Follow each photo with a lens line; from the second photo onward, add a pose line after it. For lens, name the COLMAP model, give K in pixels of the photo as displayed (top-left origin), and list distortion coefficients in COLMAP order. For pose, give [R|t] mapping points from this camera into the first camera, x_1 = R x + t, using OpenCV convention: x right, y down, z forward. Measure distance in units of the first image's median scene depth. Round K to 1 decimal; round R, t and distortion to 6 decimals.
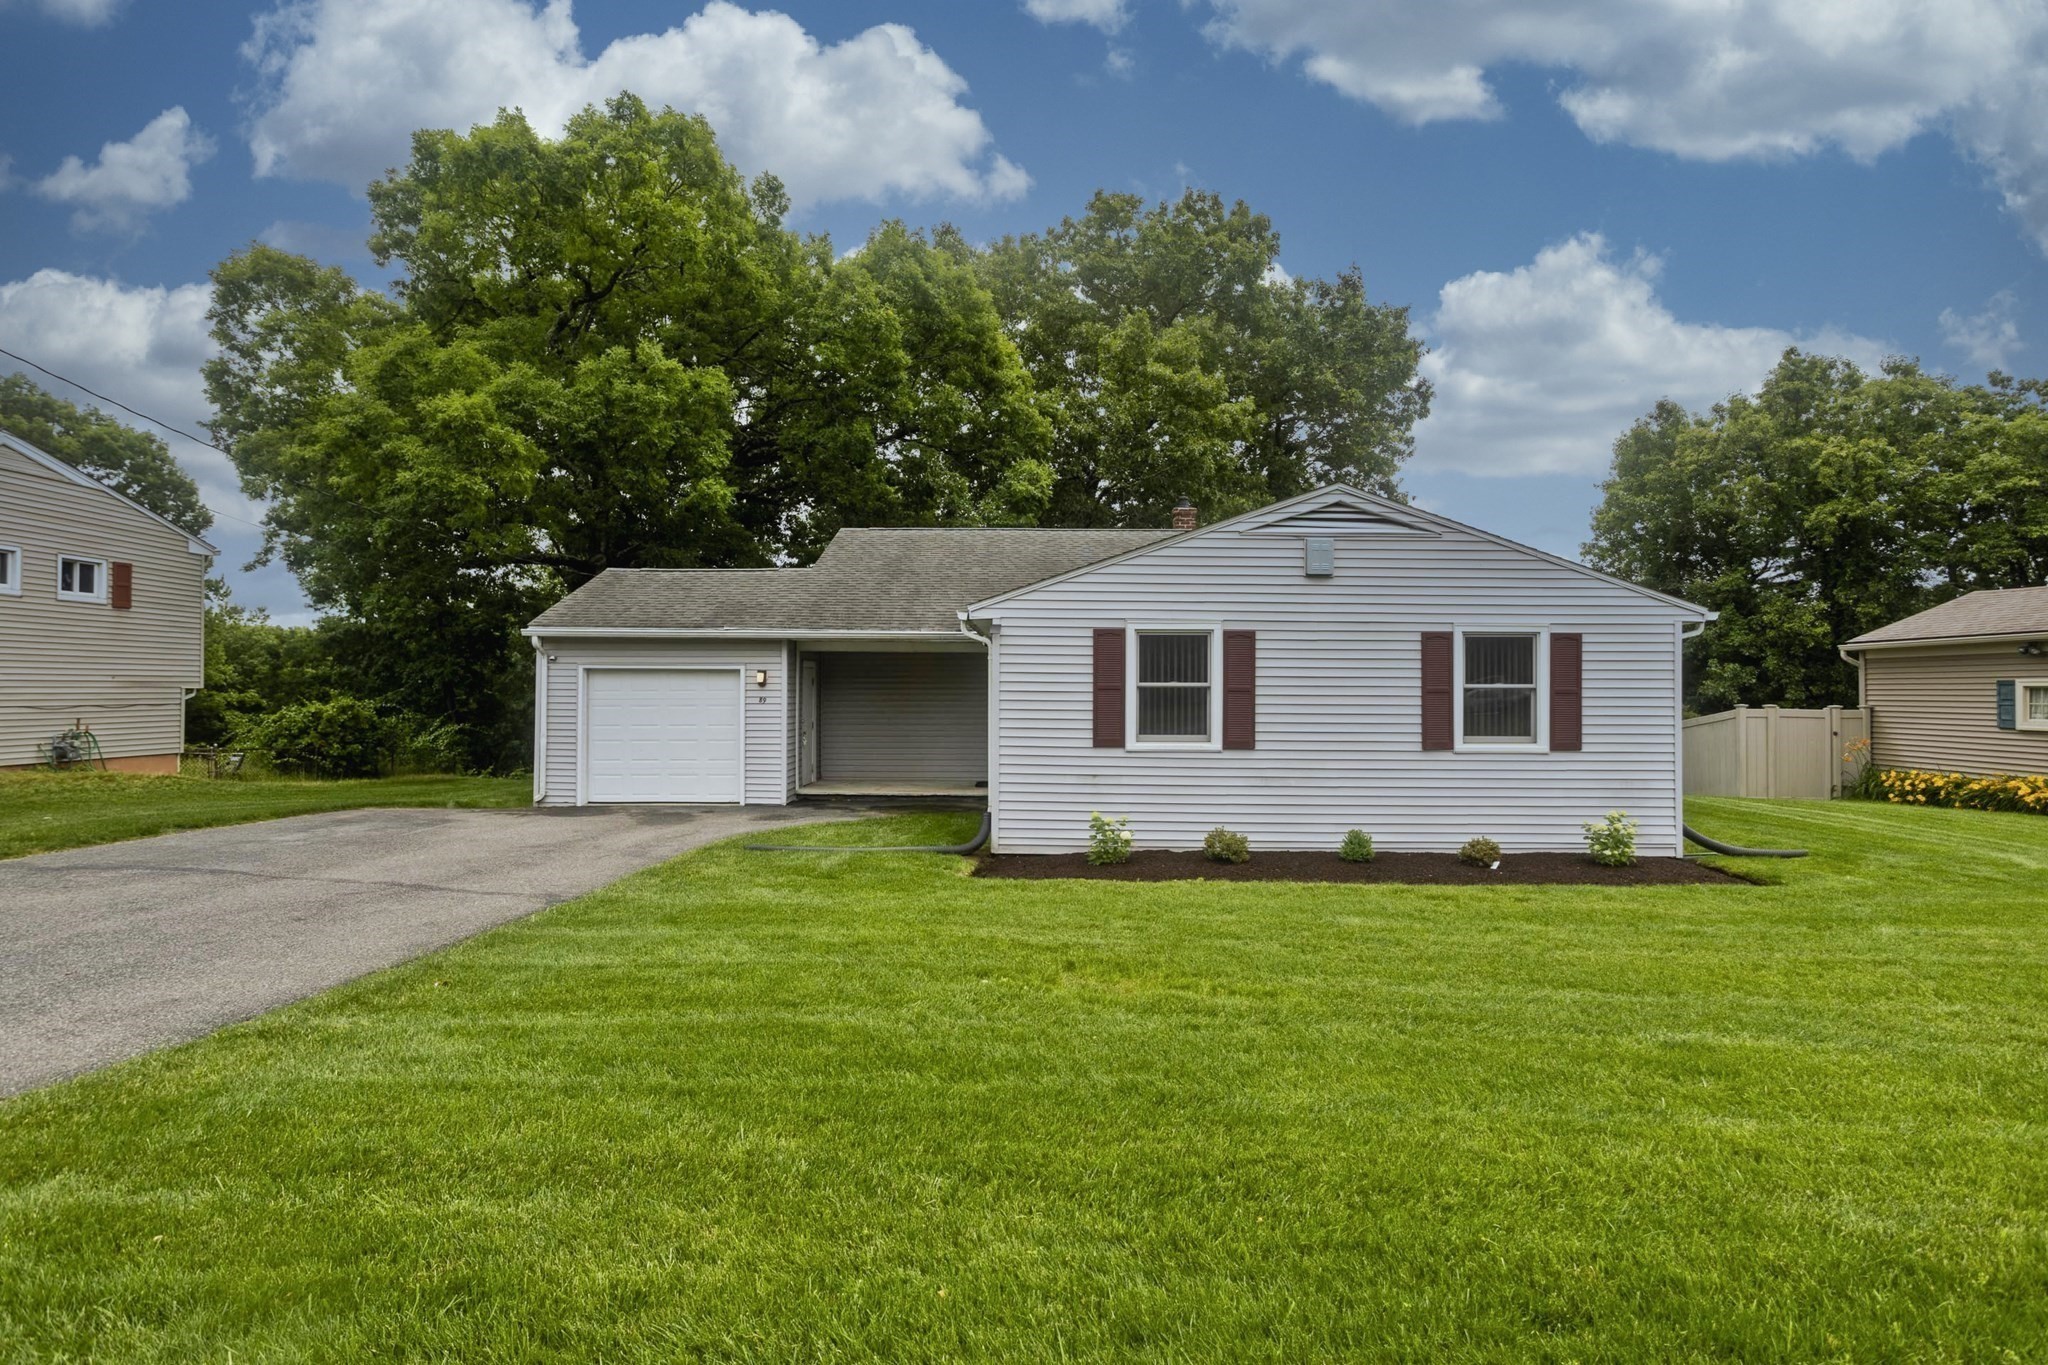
lens RADIAL K [[1057.1, 0, 1025.6], [0, 1057.1, 690.7], [0, 0, 1]] dist [-0.002956, -0.000180]
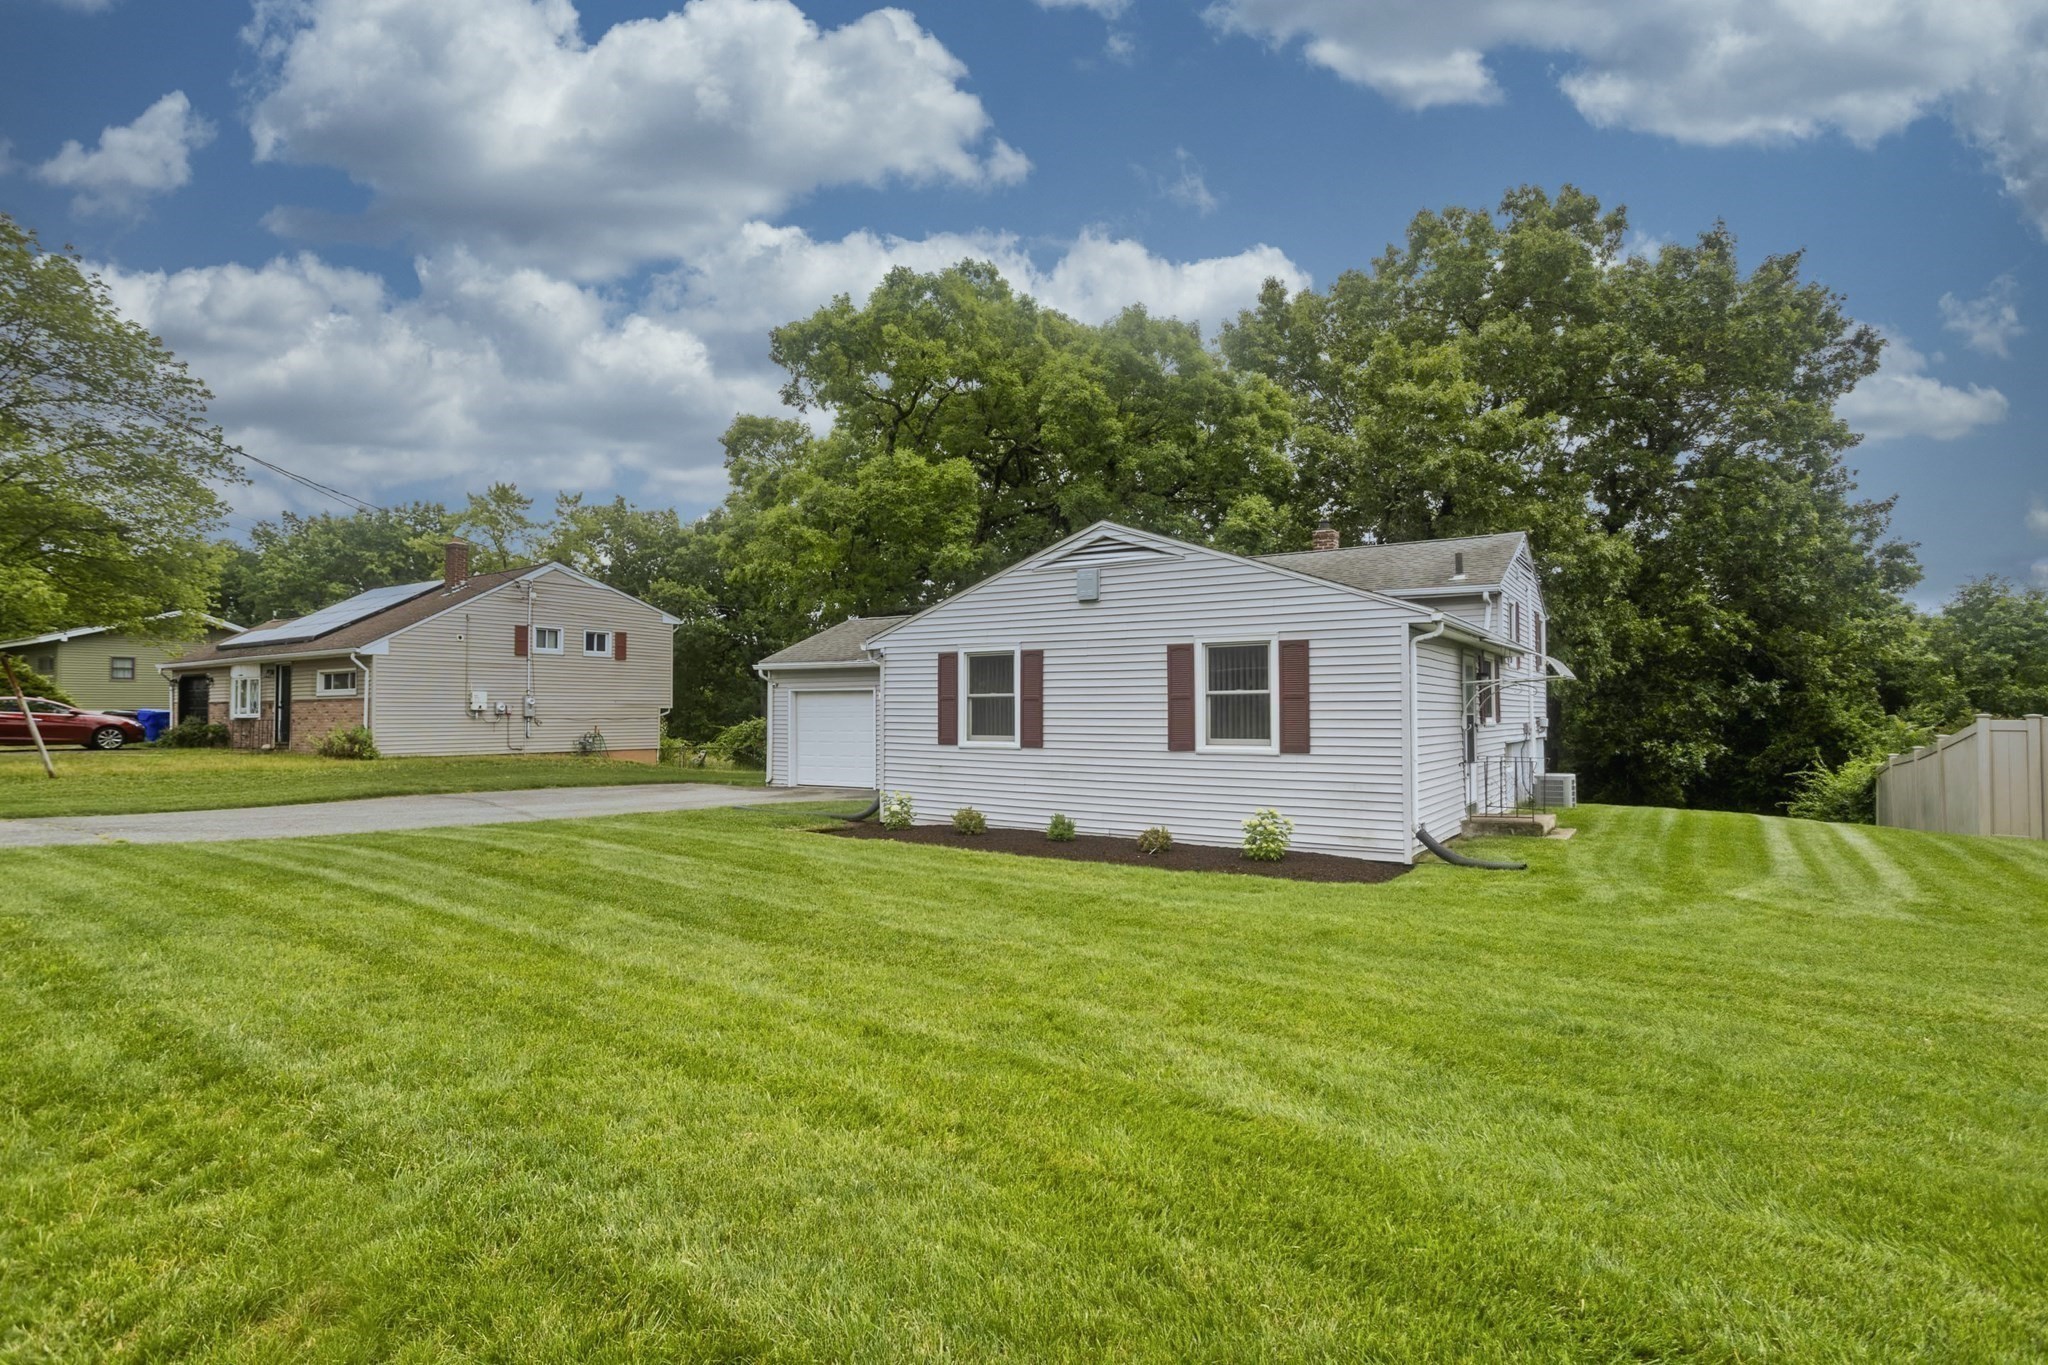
lens RADIAL K [[1016.1, 0, 1041.7], [0, 1016.1, 692.8], [0, 0, 1]] dist [-0.038012, 0.021822]
pose [[0.839595, -0.018579, -0.542896, 0.622566], [0.013621, 0.999821, -0.013152, 0.005682], [0.543043, 0.003647, 0.839697, 0.016294]]
